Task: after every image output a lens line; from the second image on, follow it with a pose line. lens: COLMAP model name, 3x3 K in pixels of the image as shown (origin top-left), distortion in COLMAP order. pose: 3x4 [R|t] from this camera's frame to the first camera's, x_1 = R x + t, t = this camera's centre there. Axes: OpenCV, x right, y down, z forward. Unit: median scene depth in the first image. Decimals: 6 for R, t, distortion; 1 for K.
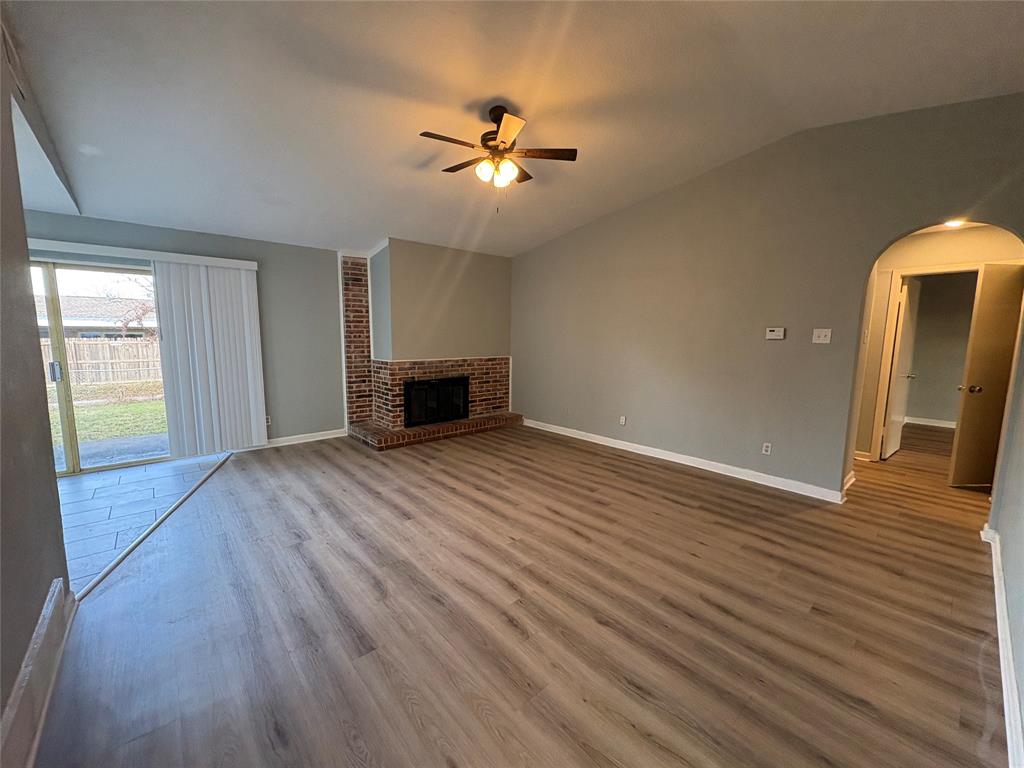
lens RADIAL K [[406.9, 0, 515.3], [0, 406.9, 383.4], [0, 0, 1]] dist [0.000291, 0.000744]
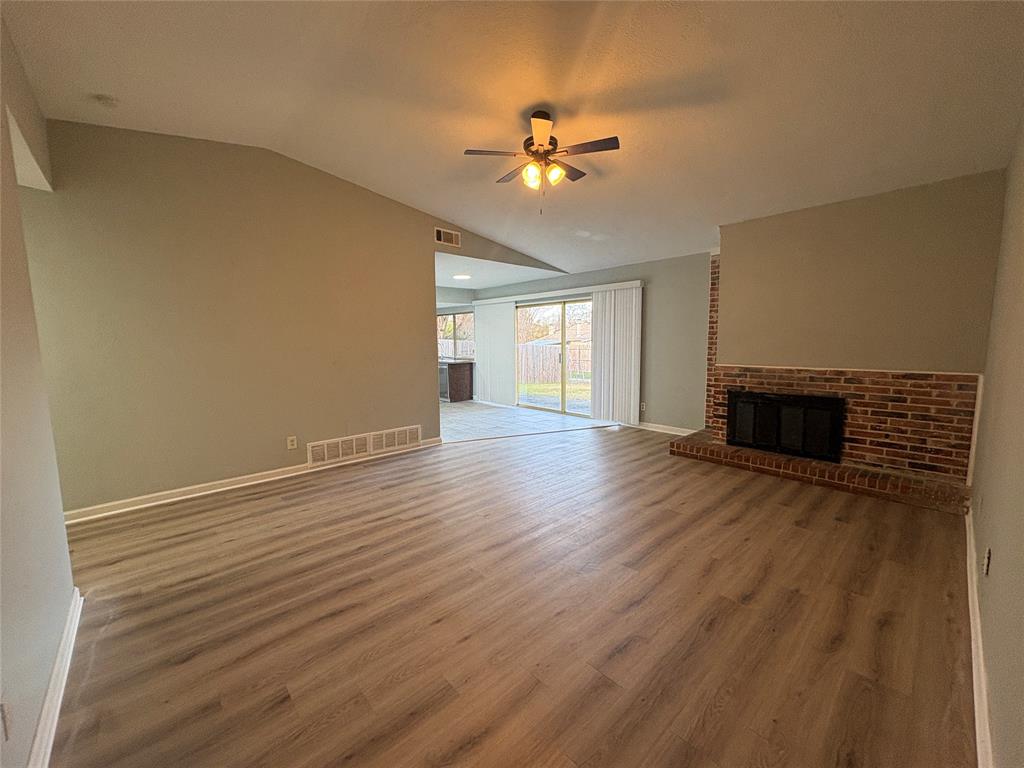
lens RADIAL K [[406.9, 0, 515.4], [0, 406.9, 385.5], [0, 0, 1]] dist [0.000291, 0.000744]
pose [[0.016598, 0.102625, -0.994582, 0.560537], [-0.110271, 0.988839, 0.100192, -0.049147], [0.993763, 0.108011, 0.027729, 0.526376]]
